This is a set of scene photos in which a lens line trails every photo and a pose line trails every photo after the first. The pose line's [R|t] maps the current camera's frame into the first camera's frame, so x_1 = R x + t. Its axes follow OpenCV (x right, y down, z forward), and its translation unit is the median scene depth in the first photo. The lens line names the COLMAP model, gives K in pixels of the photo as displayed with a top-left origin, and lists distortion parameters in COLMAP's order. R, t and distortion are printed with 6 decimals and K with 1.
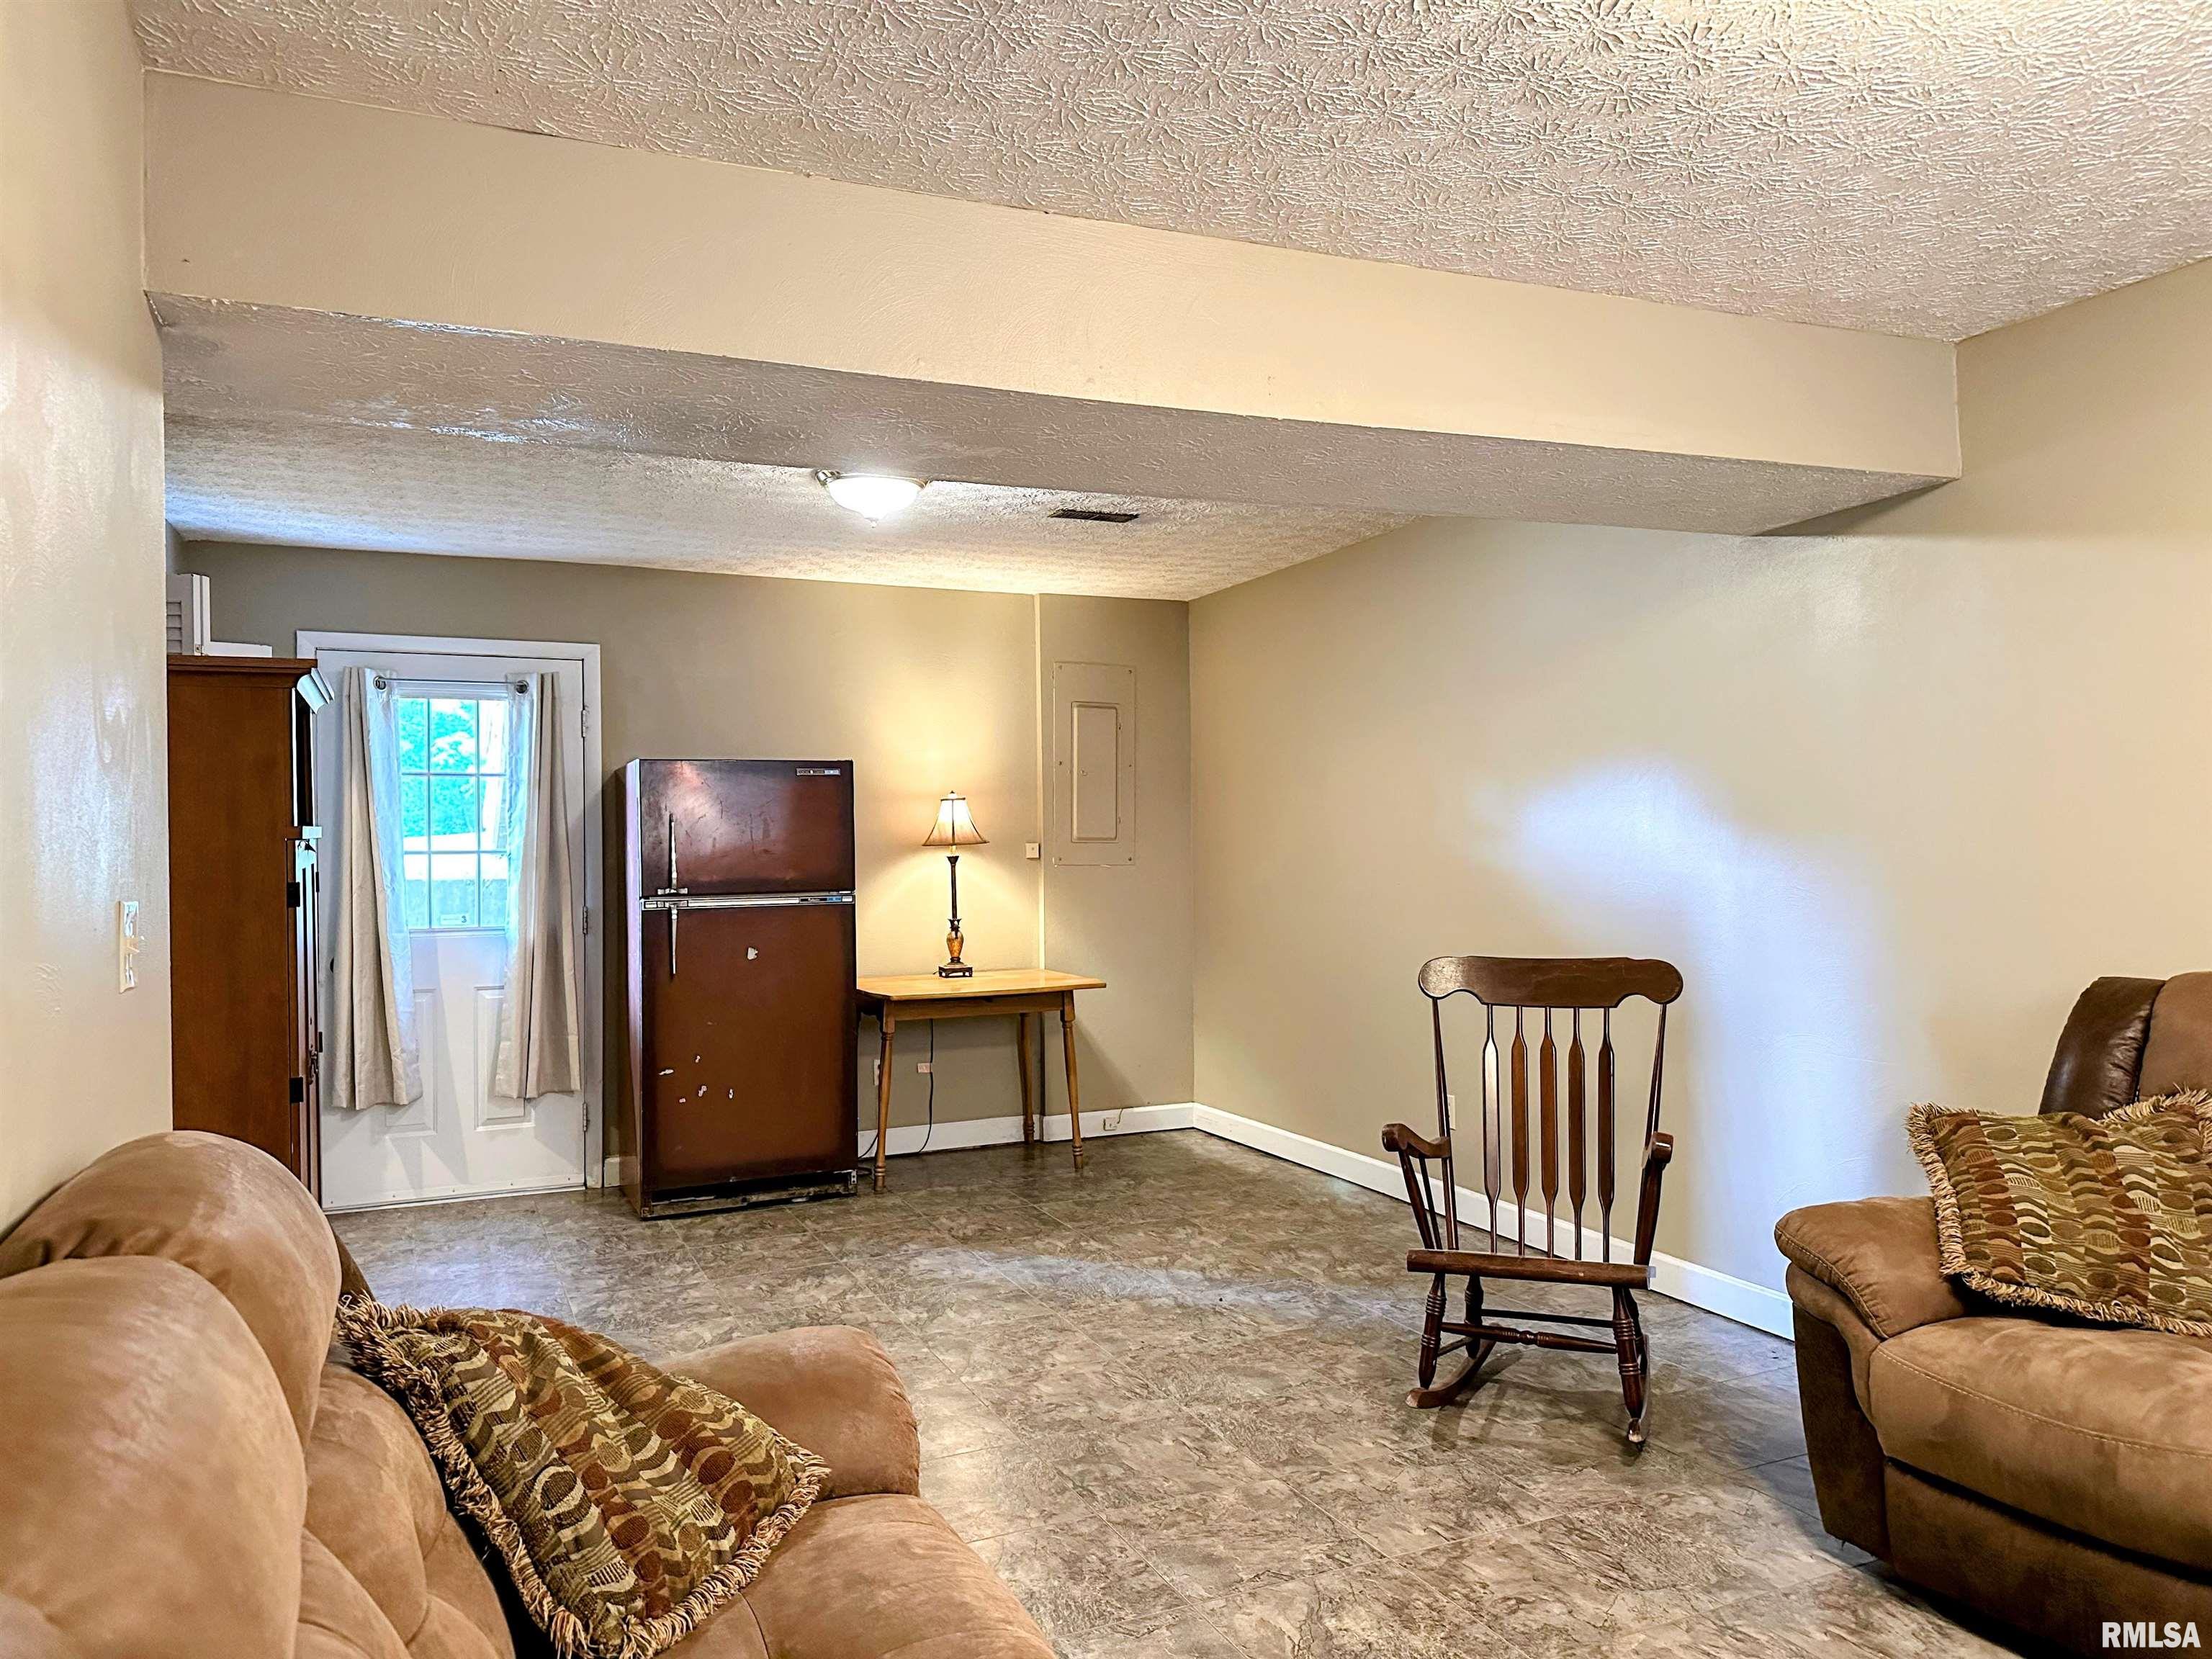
lens RADIAL K [[1537.9, 0, 1106.0], [0, 1537.9, 829.5], [0, 0, 1]] dist [0.101851, -0.154593]
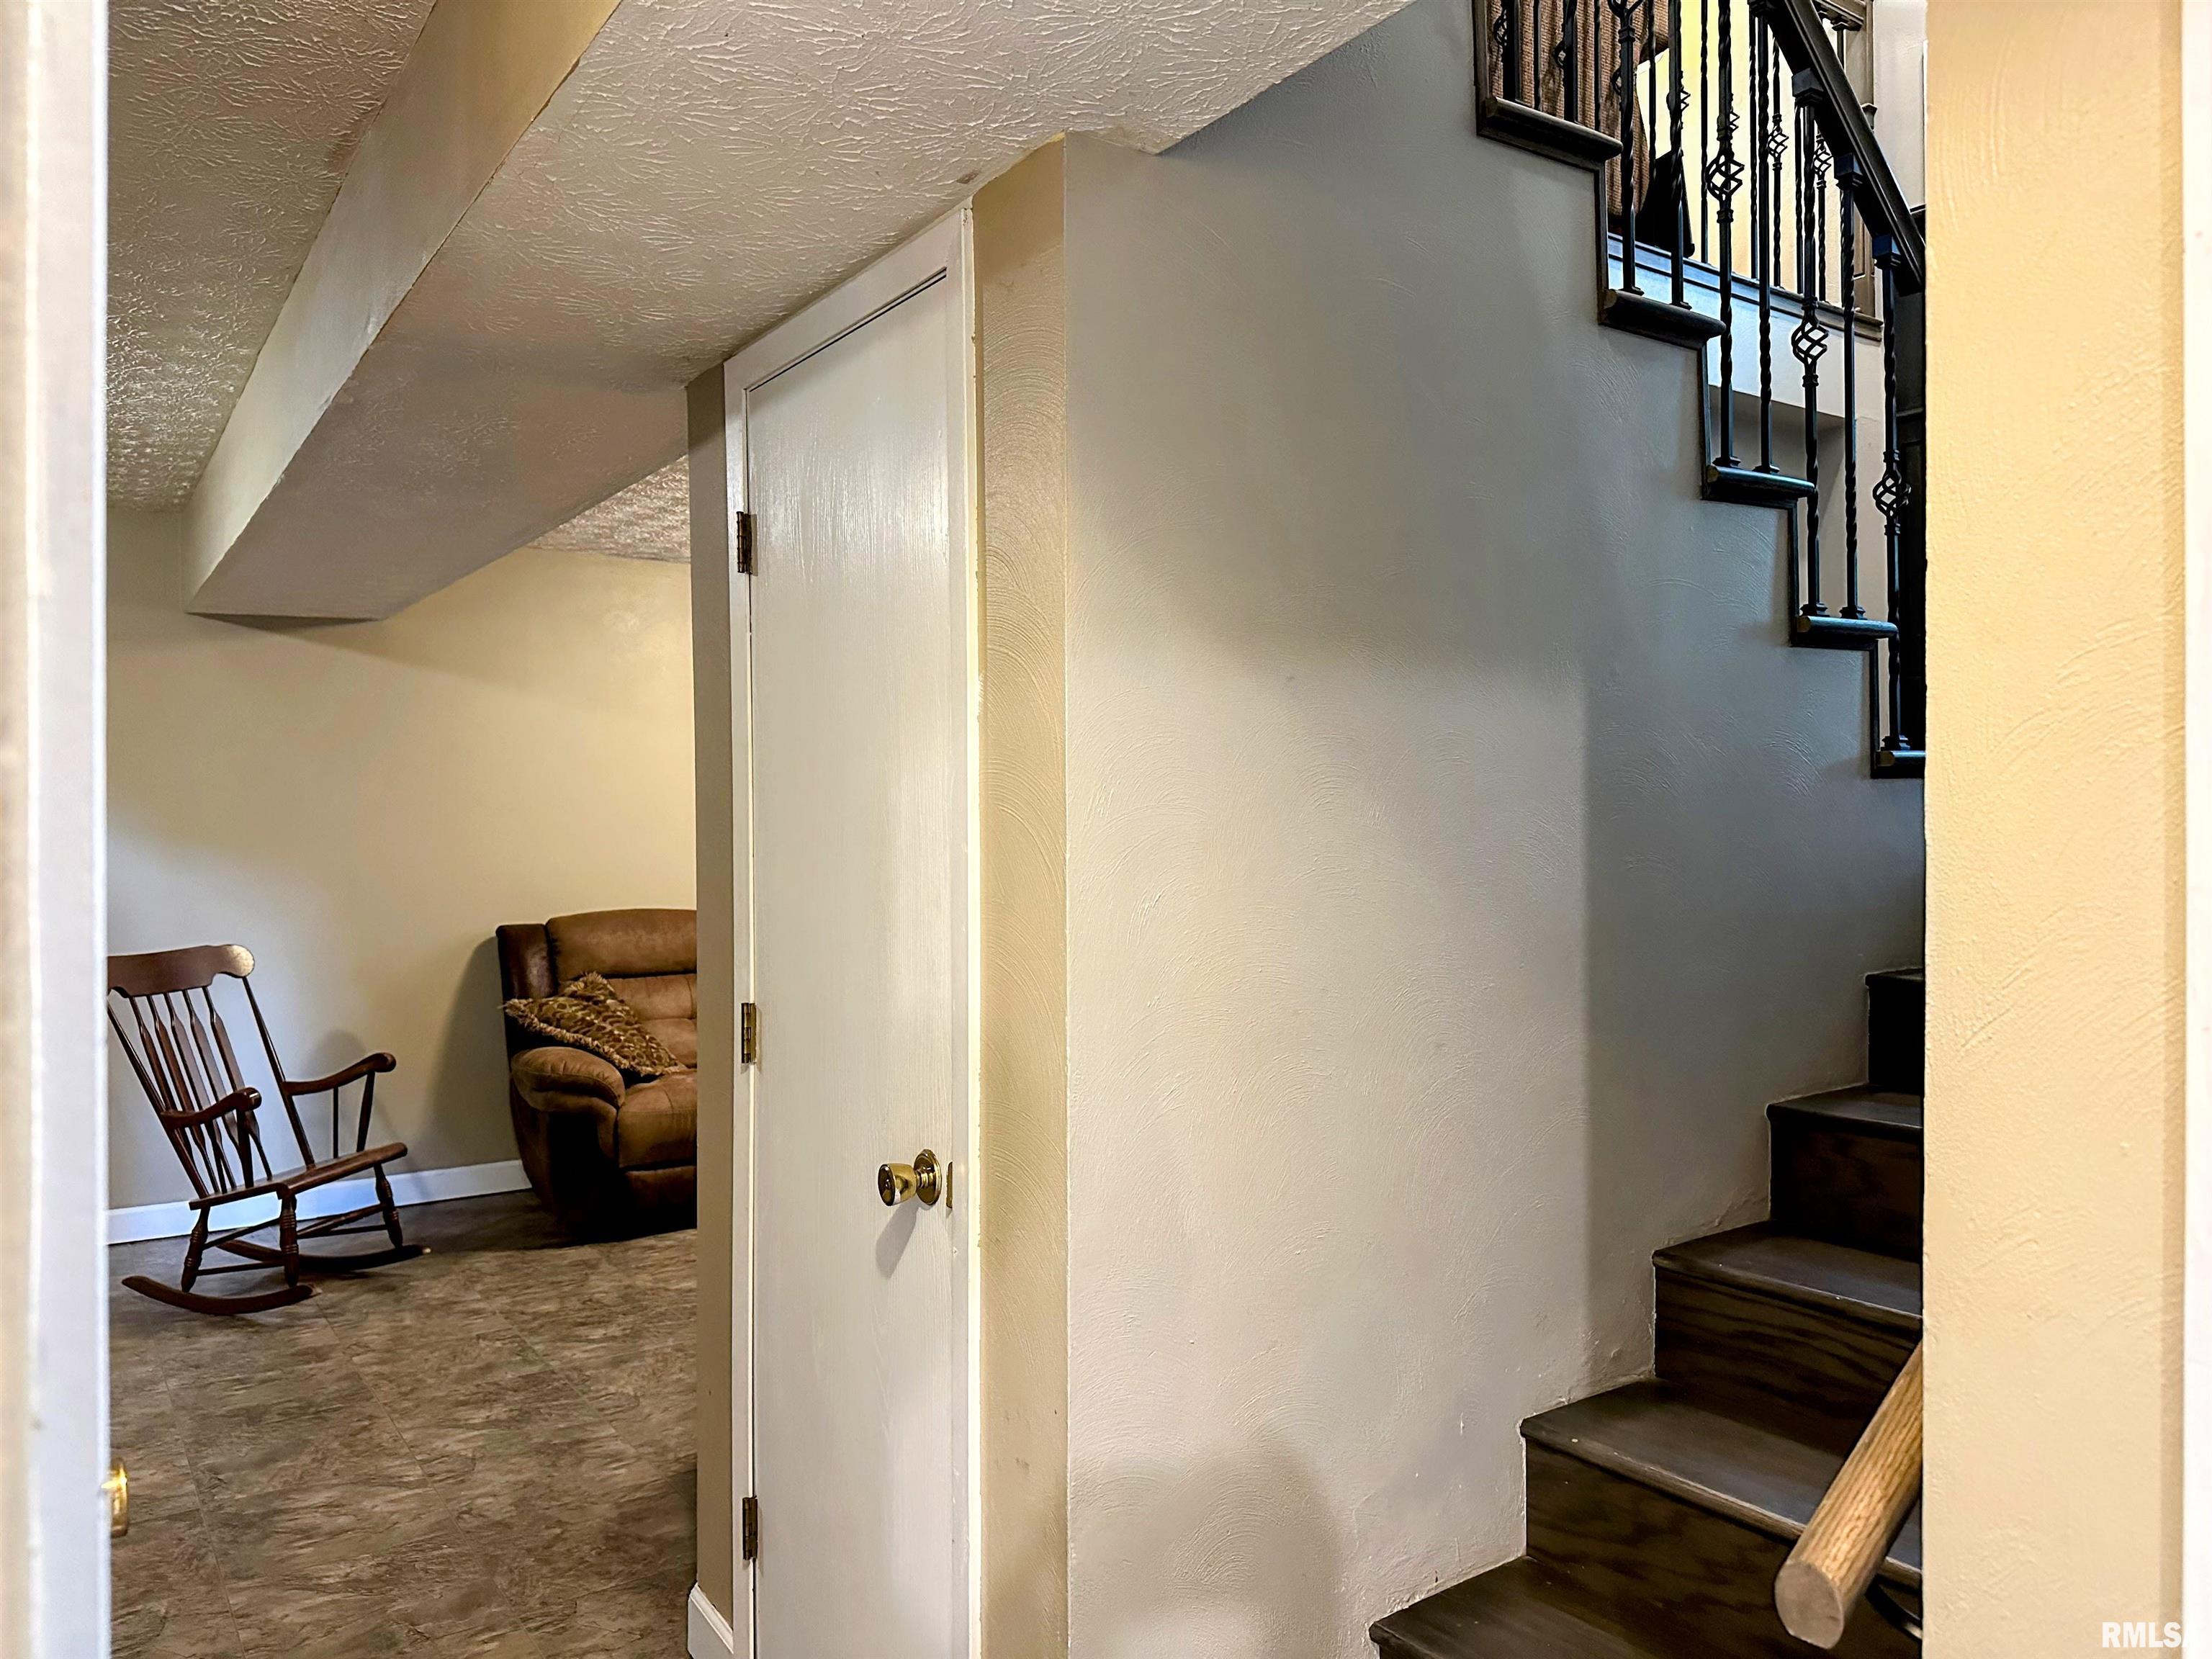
lens RADIAL K [[1623.2, 0, 1134.4], [0, 1623.2, 822.8], [0, 0, 1]] dist [0.181589, -0.318575]
pose [[-0.189313, 0.009070, 0.981875, -0.725898], [0.002546, 0.999959, -0.008746, 0.002275], [-0.981913, 0.000844, -0.189328, 0.353237]]
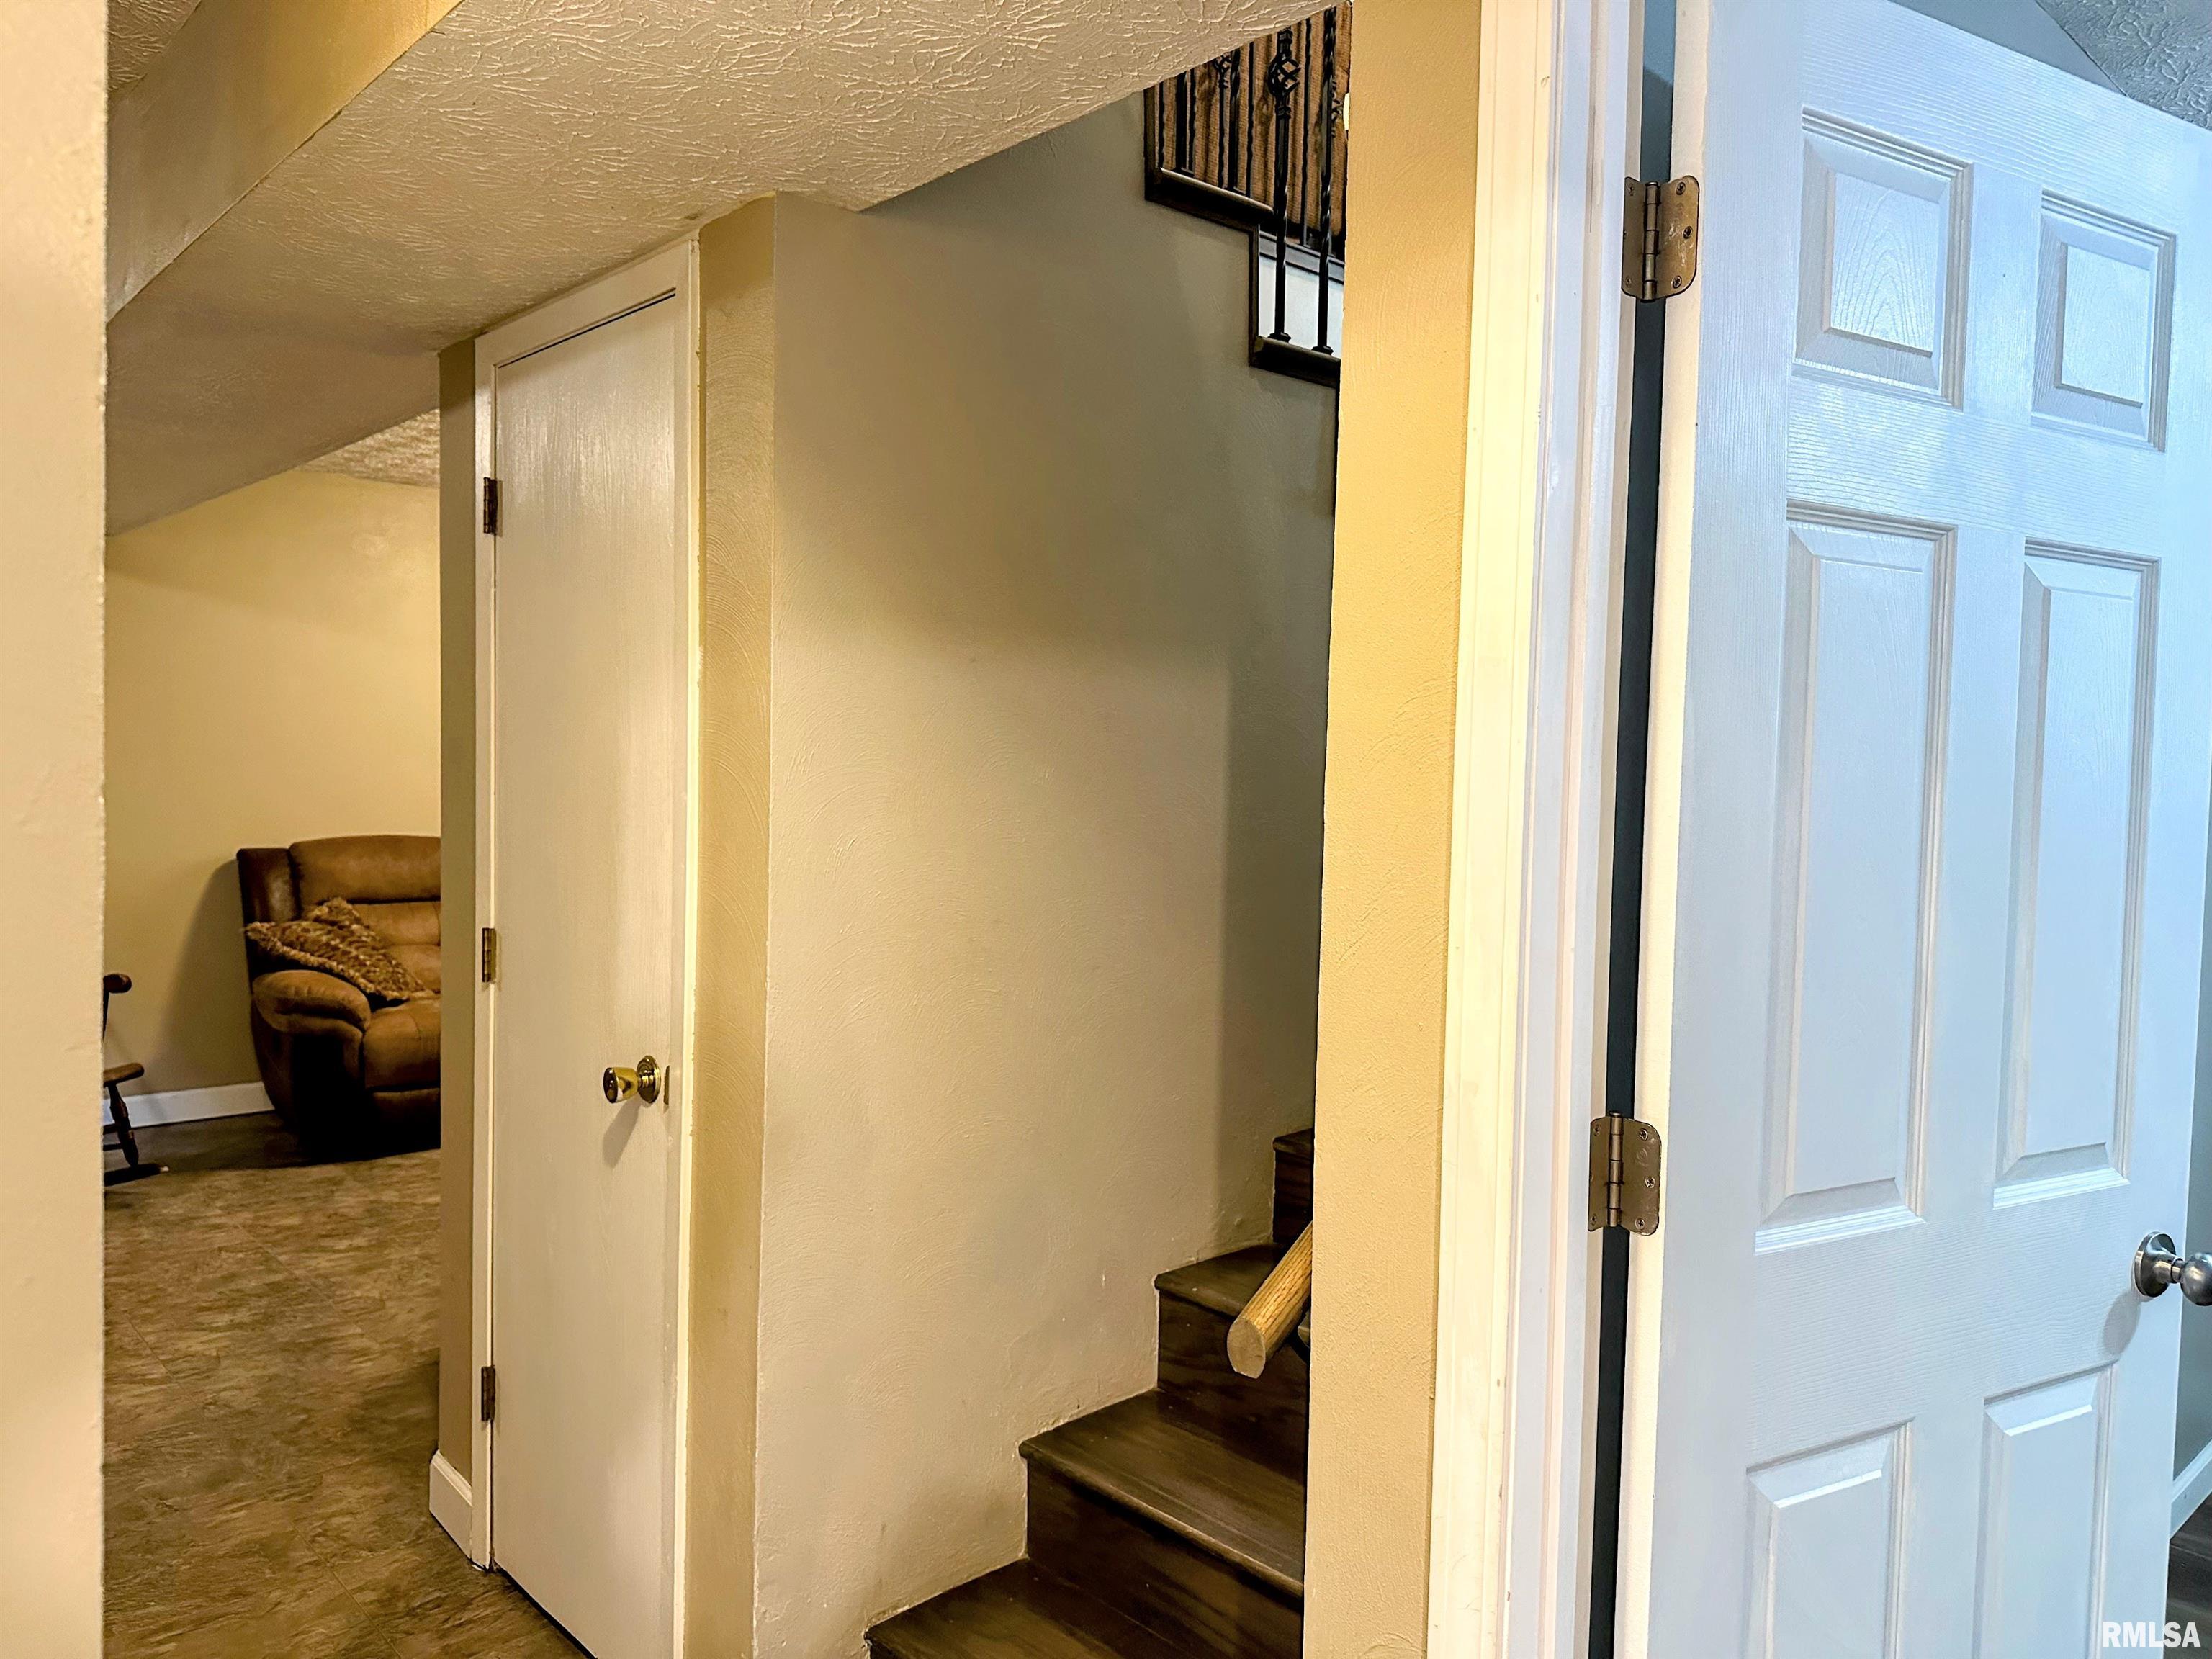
lens RADIAL K [[1623.2, 0, 1134.4], [0, 1623.2, 822.8], [0, 0, 1]] dist [0.181589, -0.318575]
pose [[-0.314894, -0.034905, 0.948485, -0.790899], [-0.023364, 0.999306, 0.029018, -0.002713], [-0.948839, -0.013023, -0.315491, 0.346278]]
